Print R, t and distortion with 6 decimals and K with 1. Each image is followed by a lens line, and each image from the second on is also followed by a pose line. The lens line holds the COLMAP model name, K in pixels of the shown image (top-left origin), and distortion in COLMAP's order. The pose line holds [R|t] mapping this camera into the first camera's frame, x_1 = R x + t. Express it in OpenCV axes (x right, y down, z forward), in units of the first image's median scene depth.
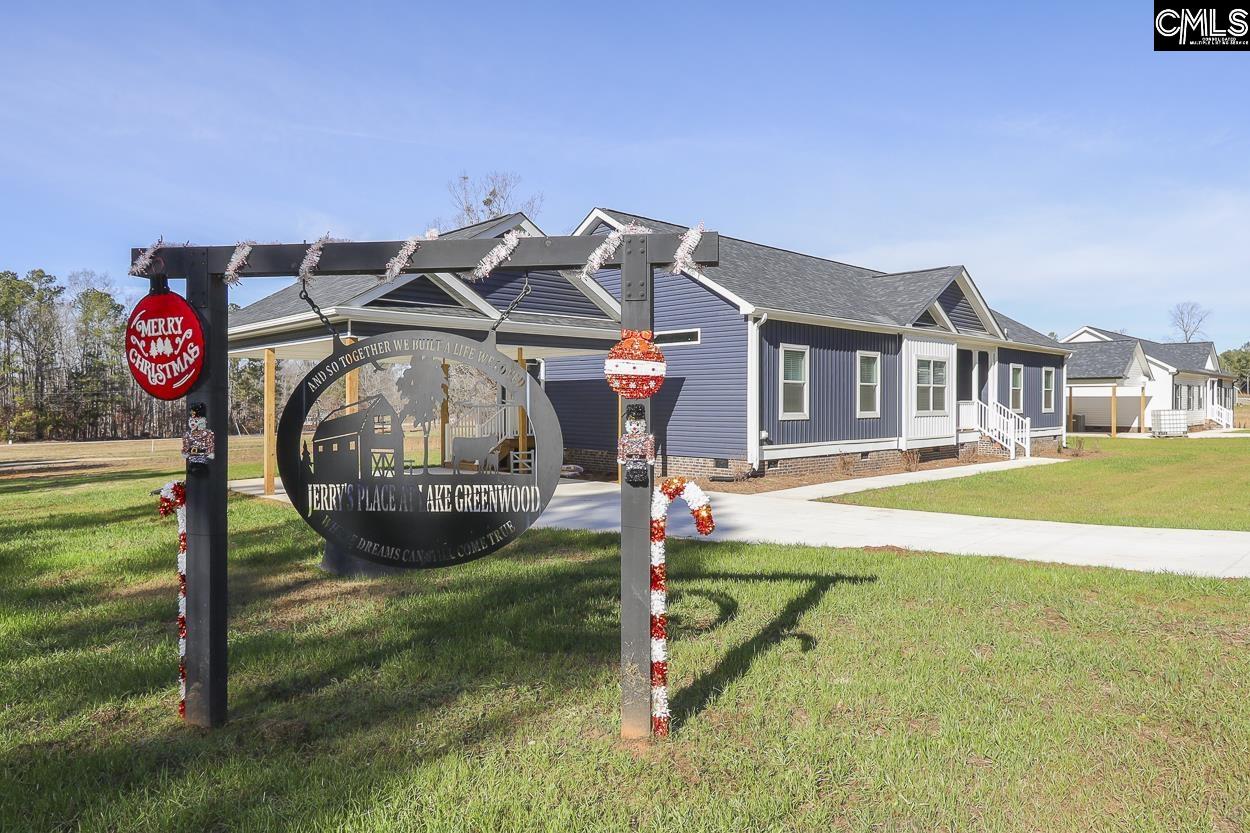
lens RADIAL K [[815.3, 0, 628.7], [0, 815.3, 413.9], [0, 0, 1]] dist [0.008266, 0.001095]
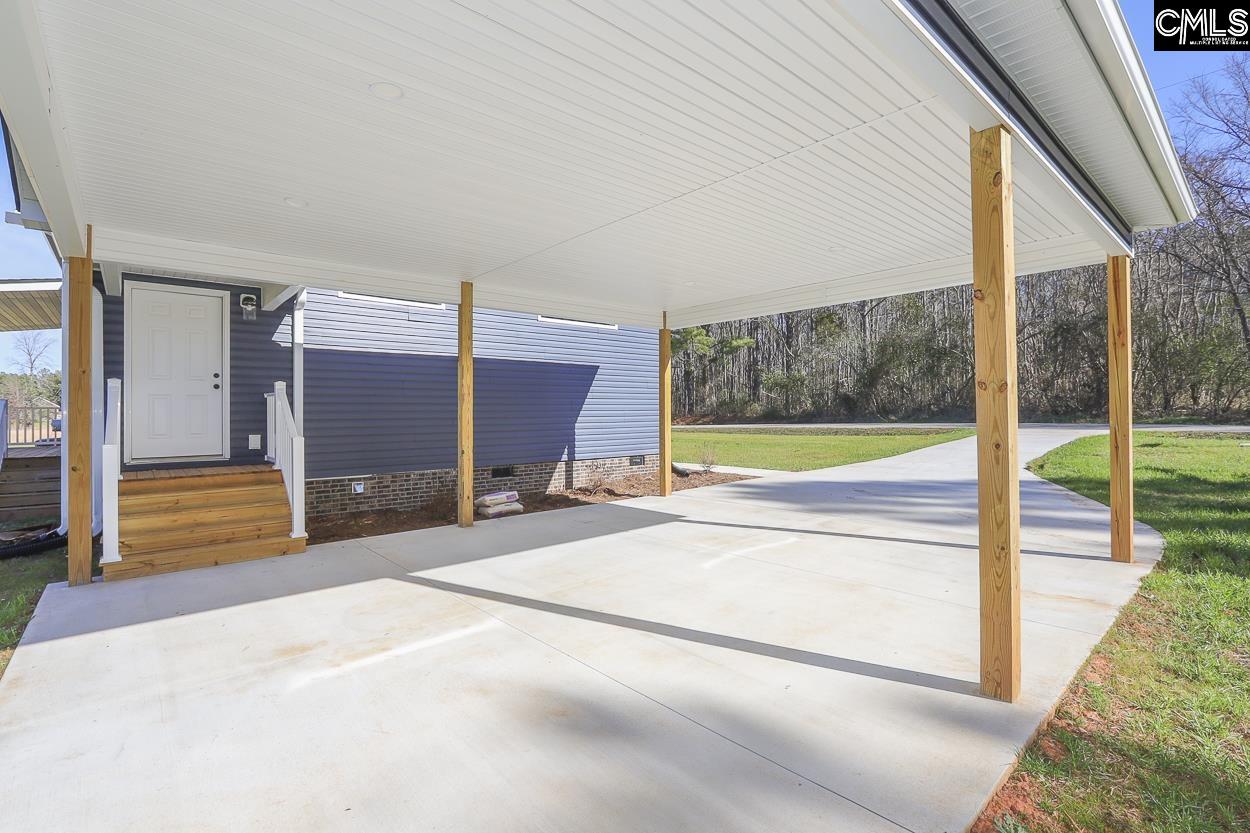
lens RADIAL K [[572.3, 0, 636.1], [0, 572.3, 410.6], [0, 0, 1]] dist [-0.008921, -0.000564]
pose [[0.043270, 0.002792, 0.999060, -0.458503], [0.022607, 0.999737, -0.003773, 0.004762], [-0.998808, 0.022749, 0.043196, 0.815763]]
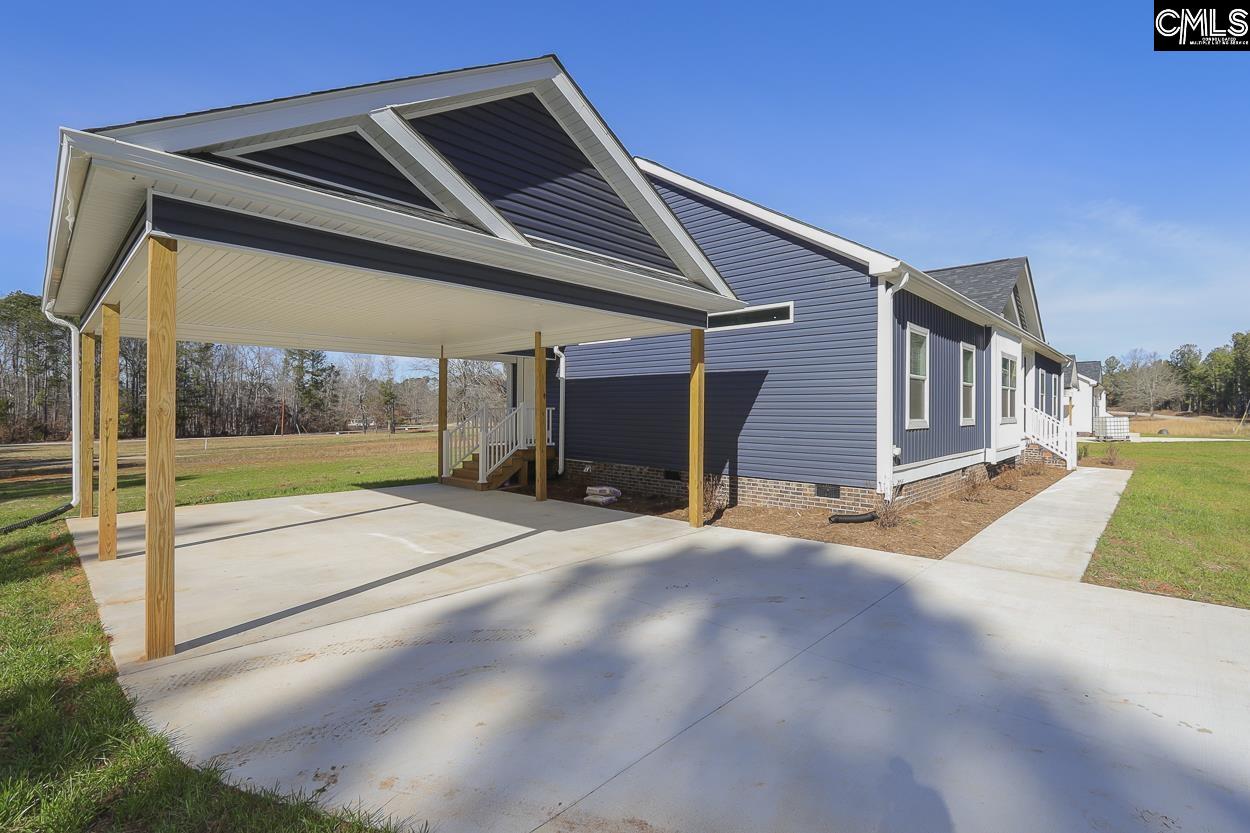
lens RADIAL K [[572.3, 0, 633.1], [0, 572.3, 414.8], [0, 0, 1]] dist [-0.008921, -0.000564]
pose [[0.998214, 0.004106, 0.059596, -0.071144], [-0.003772, 0.999977, -0.005718, -0.001406], [-0.059618, 0.005483, 0.998206, 0.432129]]
